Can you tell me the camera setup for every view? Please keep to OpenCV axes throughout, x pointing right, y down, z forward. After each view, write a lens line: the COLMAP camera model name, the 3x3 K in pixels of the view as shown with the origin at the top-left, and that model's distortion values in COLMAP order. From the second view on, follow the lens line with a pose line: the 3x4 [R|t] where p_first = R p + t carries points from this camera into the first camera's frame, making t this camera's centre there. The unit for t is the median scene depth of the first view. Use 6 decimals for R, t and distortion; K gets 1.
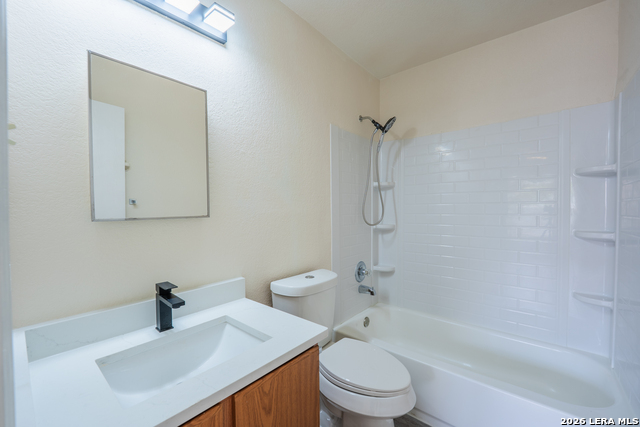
lens RADIAL K [[263.1, 0, 319.7], [0, 263.1, 209.6], [0, 0, 1]] dist [-0.007929, -0.000329]
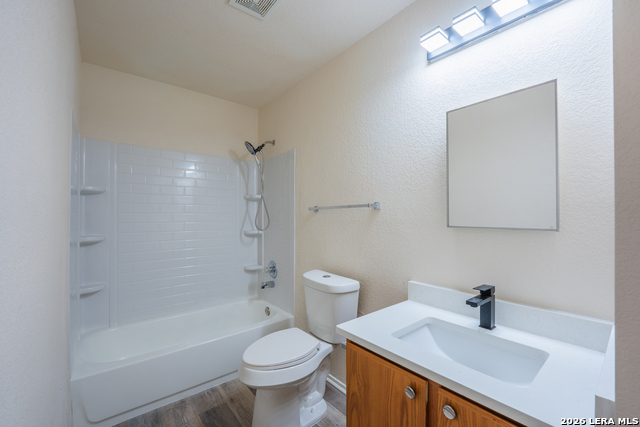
lens RADIAL K [[263.1, 0, 319.4], [0, 263.1, 215.8], [0, 0, 1]] dist [-0.007929, -0.000329]
pose [[-0.185200, 0.004703, -0.982690, 0.633419], [-0.010114, 0.999926, 0.006691, -0.019762], [0.982649, 0.011179, -0.185139, 0.504050]]
